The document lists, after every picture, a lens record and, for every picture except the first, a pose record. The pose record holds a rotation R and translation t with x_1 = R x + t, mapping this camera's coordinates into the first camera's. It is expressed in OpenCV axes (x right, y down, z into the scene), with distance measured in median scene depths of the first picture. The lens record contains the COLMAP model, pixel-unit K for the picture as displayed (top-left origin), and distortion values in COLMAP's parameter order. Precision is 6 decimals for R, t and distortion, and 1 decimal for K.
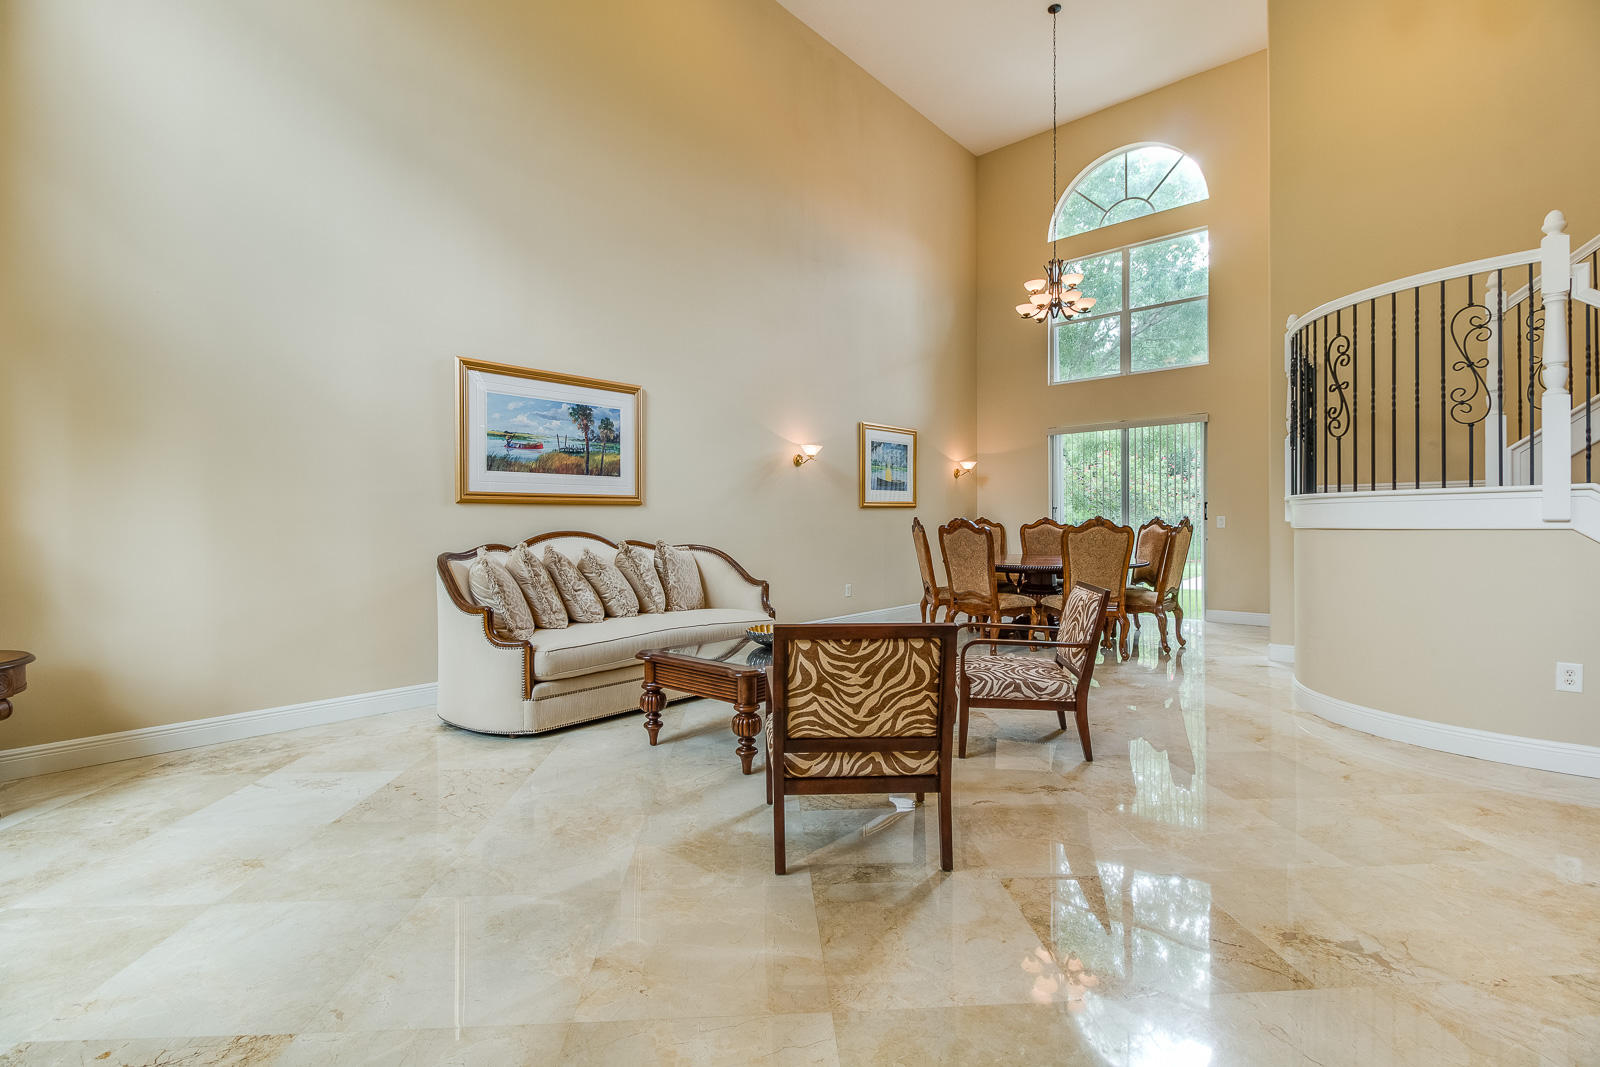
lens RADIAL K [[736.6, 0, 798.1], [0, 736.6, 543.4], [0, 0, 1]] dist [0.011718, -0.000810]
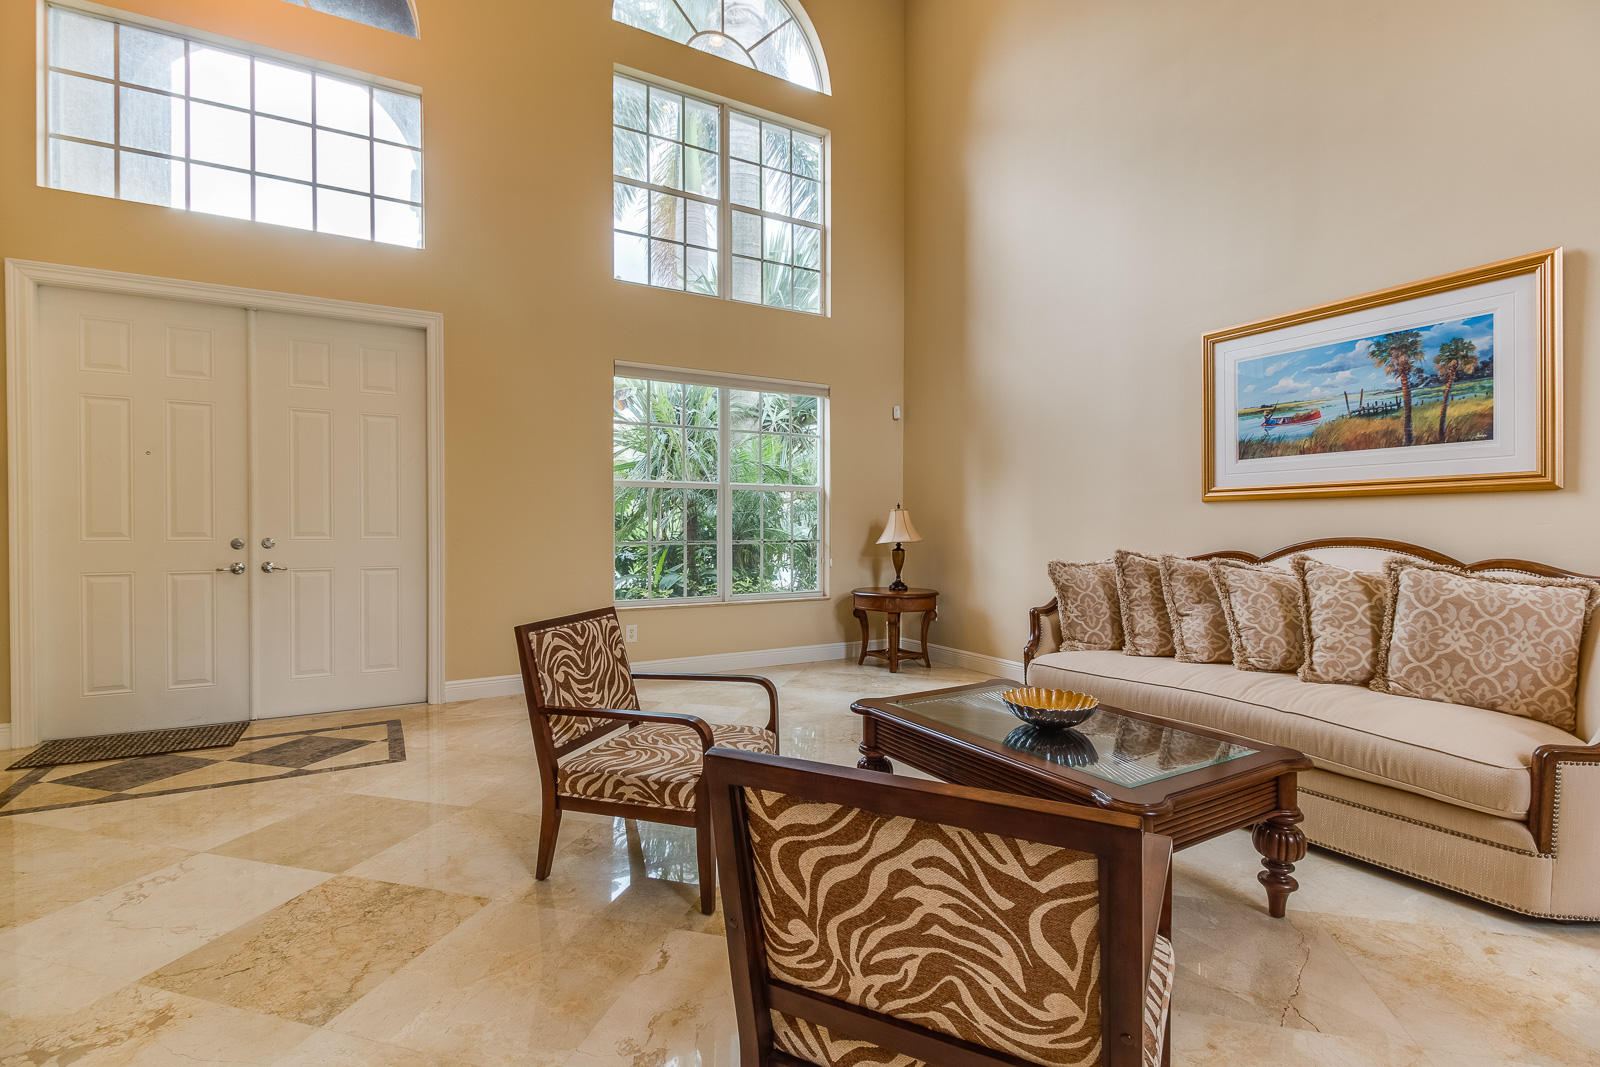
lens RADIAL K [[737.0, 0, 797.2], [0, 737.0, 529.5], [0, 0, 1]] dist [0.023713, -0.018544]
pose [[-0.340329, 0.012482, -0.940224, 0.461504], [-0.023983, 0.999471, 0.021950, -0.026069], [0.940001, 0.030019, -0.339850, 0.751703]]
